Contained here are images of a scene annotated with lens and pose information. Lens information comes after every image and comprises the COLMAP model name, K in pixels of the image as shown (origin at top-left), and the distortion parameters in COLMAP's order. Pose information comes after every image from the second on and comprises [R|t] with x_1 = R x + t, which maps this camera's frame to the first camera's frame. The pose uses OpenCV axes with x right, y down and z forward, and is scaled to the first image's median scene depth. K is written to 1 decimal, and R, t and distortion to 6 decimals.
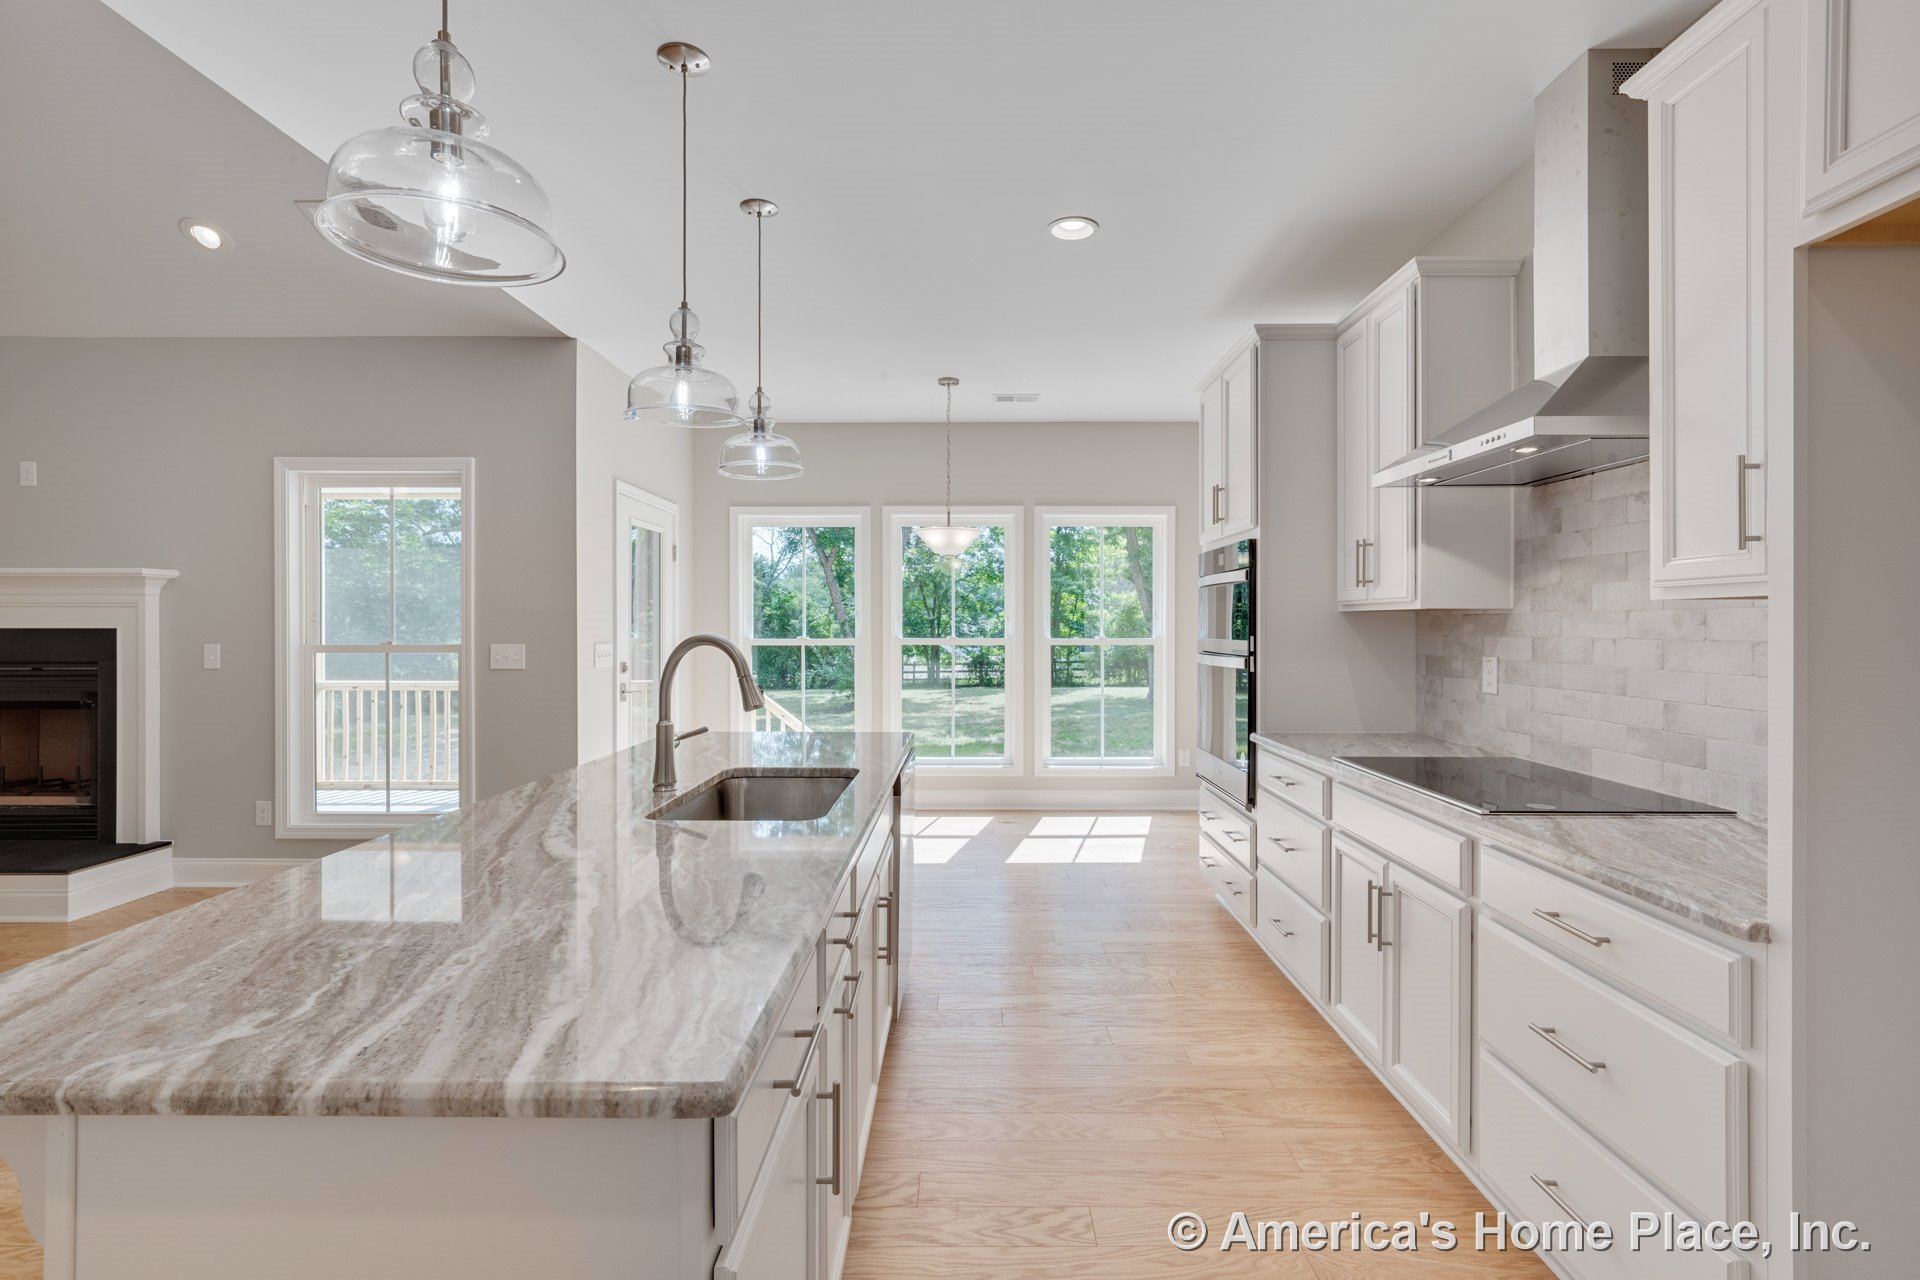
lens RADIAL K [[868.8, 0, 965.9], [0, 868.8, 630.2], [0, 0, 1]] dist [-0.000214, -0.000021]
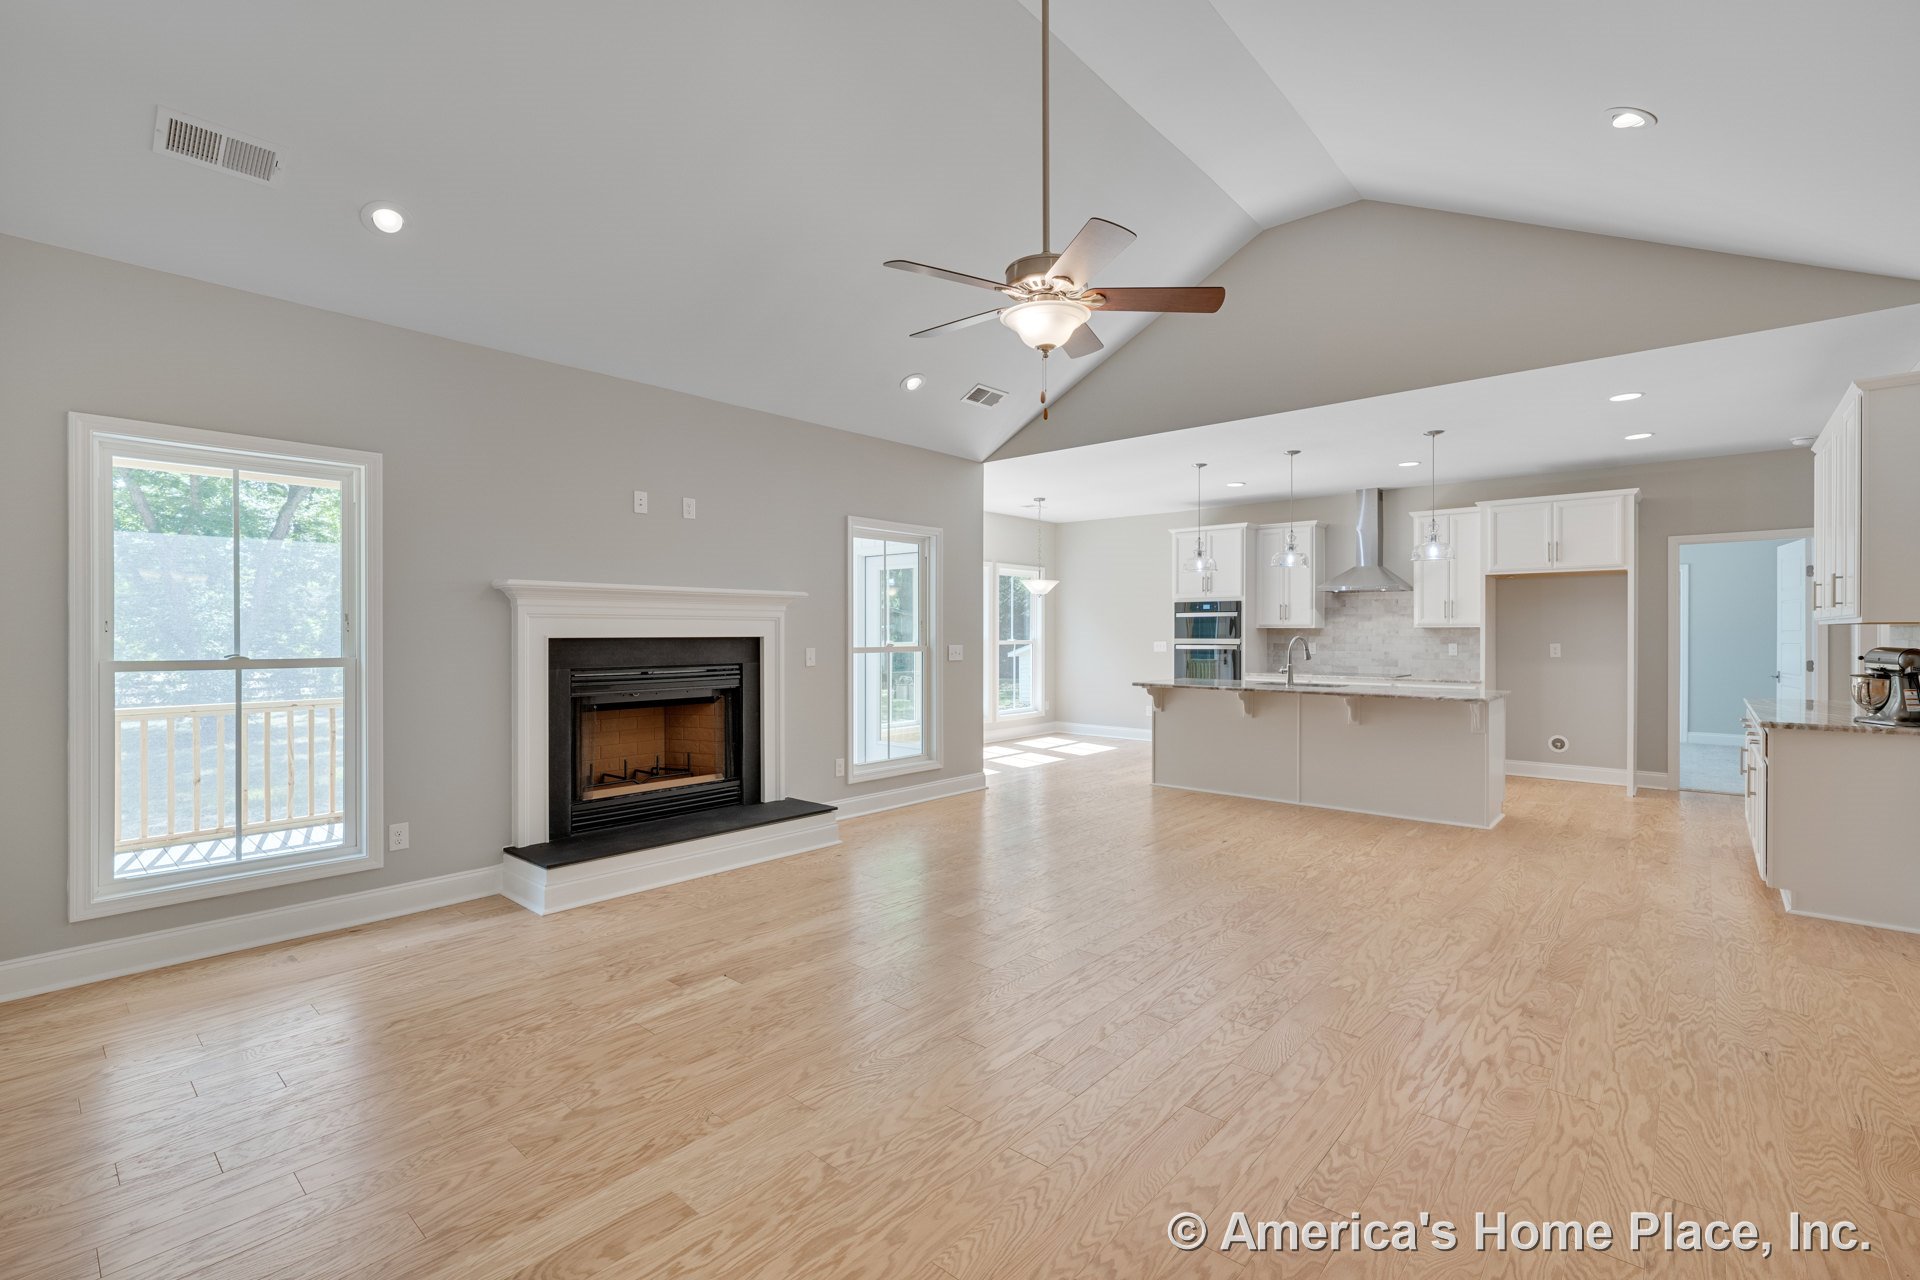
lens RADIAL K [[848.4, 0, 973.4], [0, 848.4, 634.9], [0, 0, 1]] dist [-0.001831, 0.000042]
pose [[0.649945, -0.003256, 0.759974, -1.689845], [0.004883, 0.999988, 0.000109, -0.003327], [-0.759965, 0.003640, 0.649954, -0.055508]]
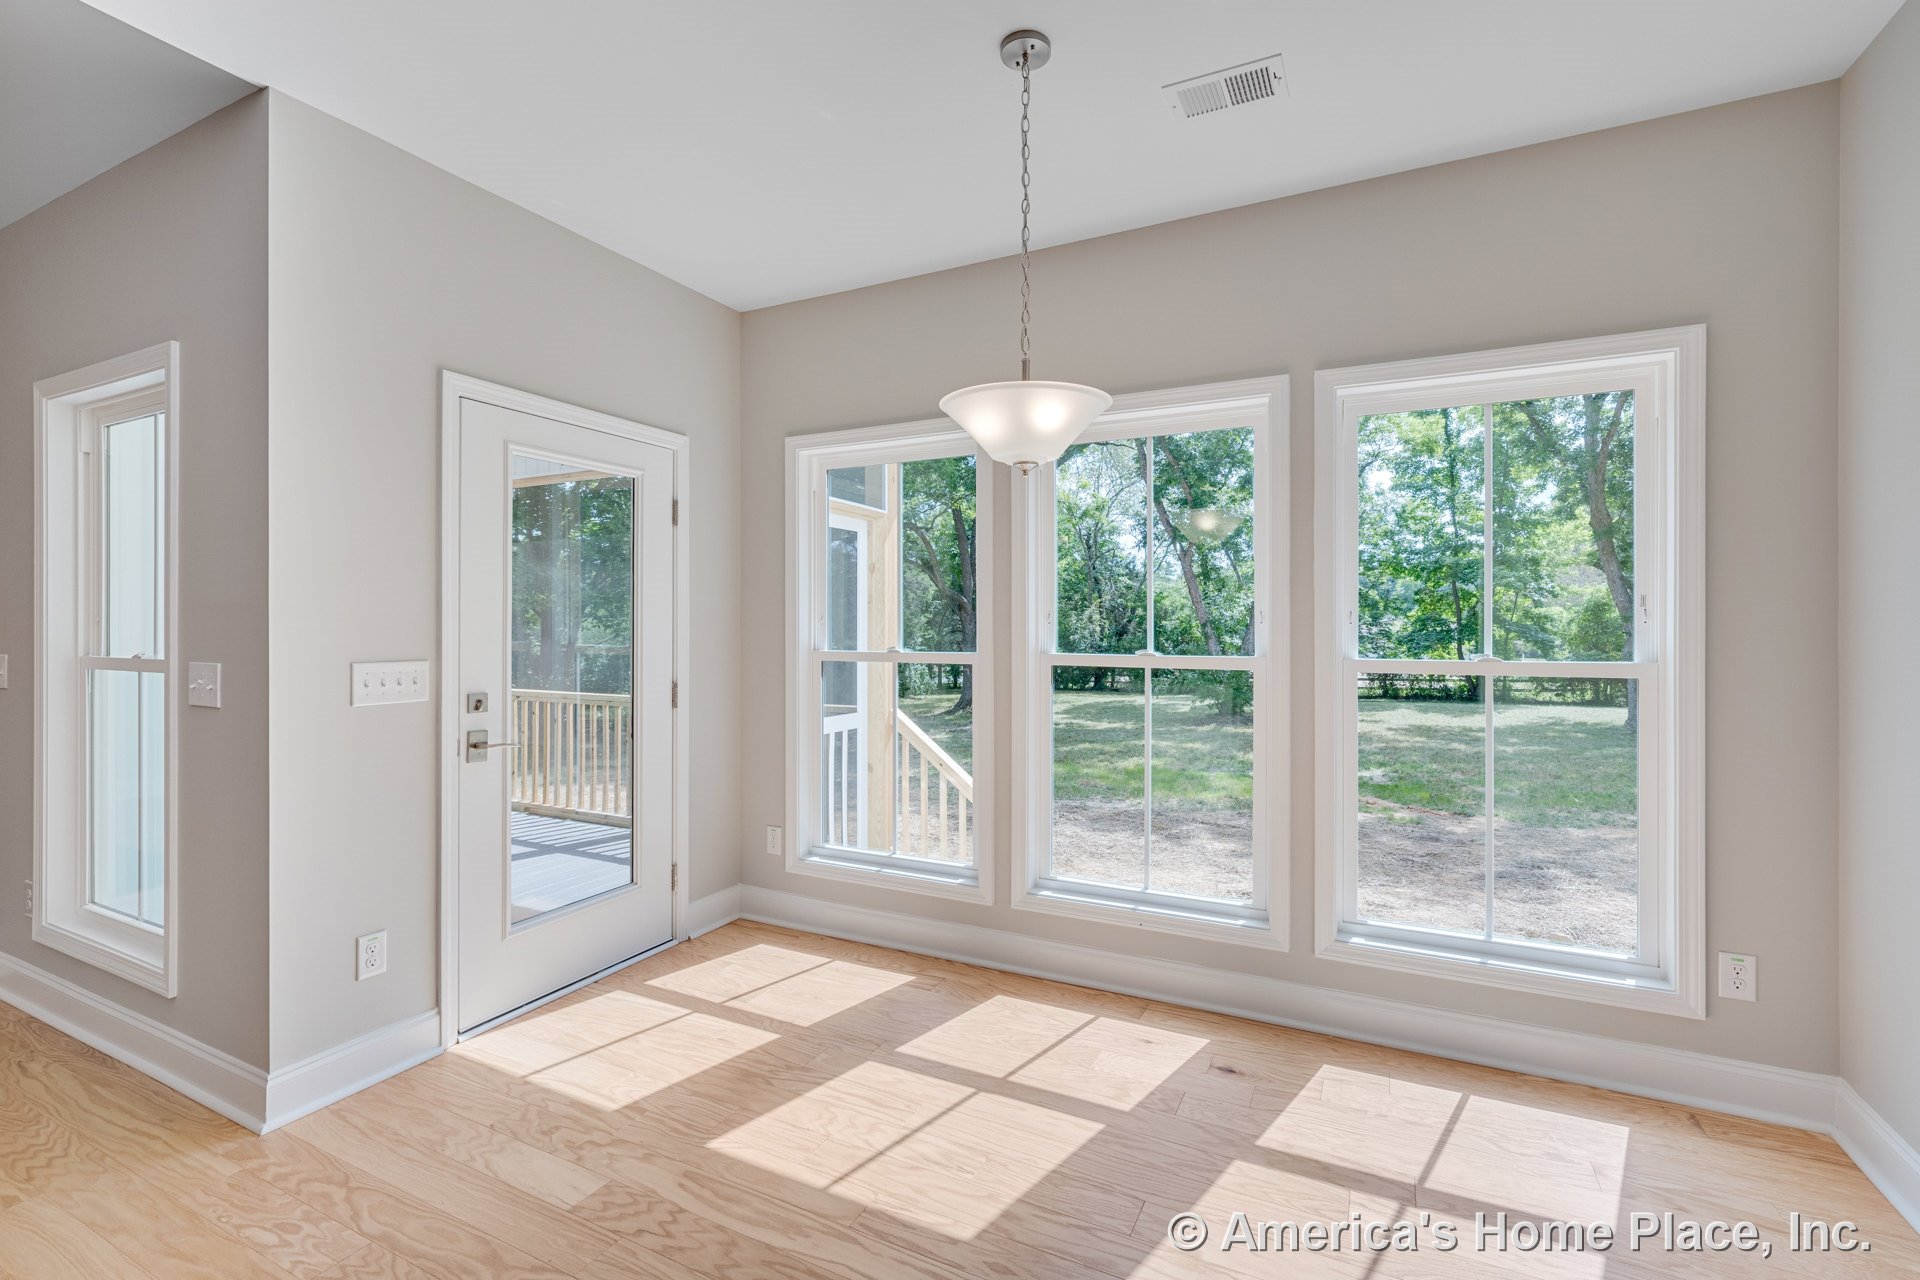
lens RADIAL K [[855.0, 0, 954.3], [0, 855.0, 624.6], [0, 0, 1]] dist [-0.001175, -0.000070]
pose [[0.895805, 0.000201, -0.444448, 0.153415], [-0.003454, 0.999973, -0.006510, -0.006756], [0.444434, 0.007367, 0.895781, 0.711734]]
